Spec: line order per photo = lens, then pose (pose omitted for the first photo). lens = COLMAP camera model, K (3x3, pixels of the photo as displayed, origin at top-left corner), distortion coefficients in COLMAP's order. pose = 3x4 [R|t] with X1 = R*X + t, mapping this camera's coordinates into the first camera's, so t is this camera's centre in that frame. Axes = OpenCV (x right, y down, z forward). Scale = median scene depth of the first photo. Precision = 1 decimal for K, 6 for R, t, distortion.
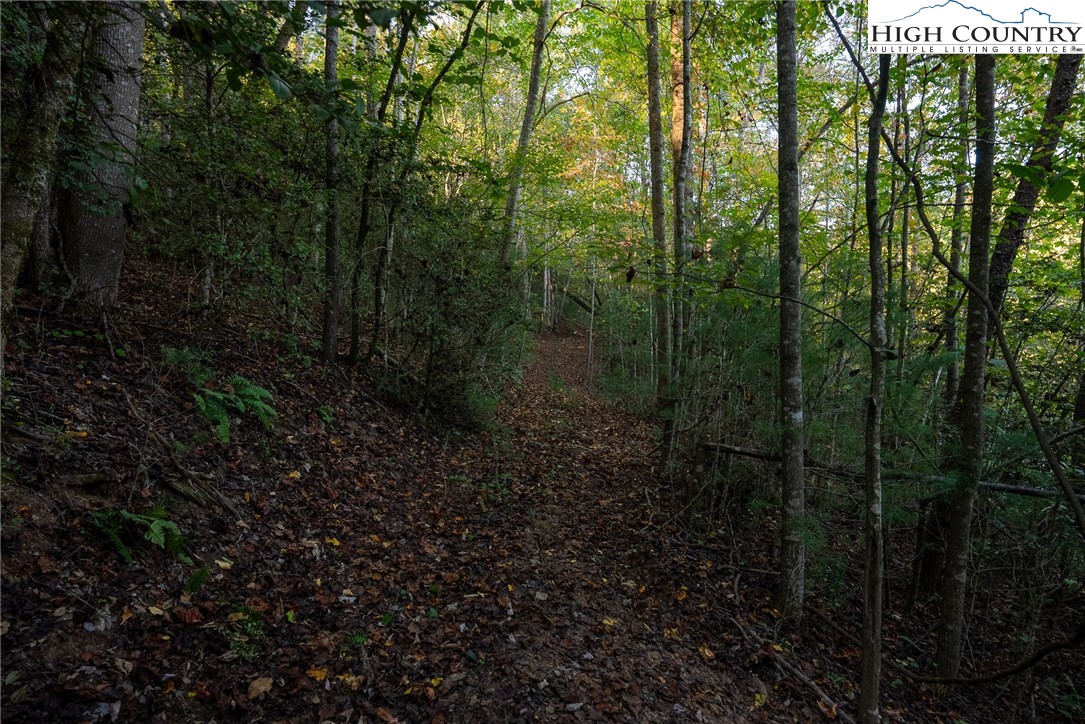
lens RADIAL K [[595.0, 0, 542.5], [0, 595.0, 362.0], [0, 0, 1]] dist [0.000224, 0.000011]
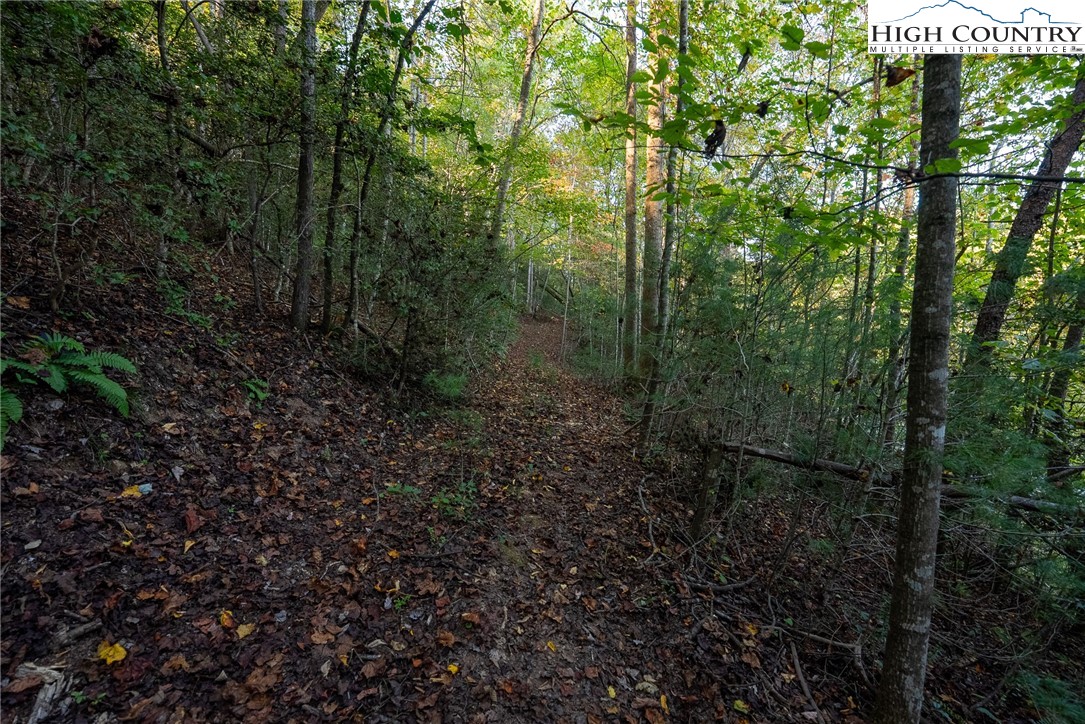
lens RADIAL K [[445.6, 0, 542.5], [0, 445.6, 362.0], [0, 0, 1]] dist [-0.019890, 0.000179]
pose [[0.998596, 0.033524, 0.041024, 0.002540], [-0.035319, 0.998414, 0.043833, 0.007662], [-0.039490, -0.045220, 0.998196, 0.322769]]
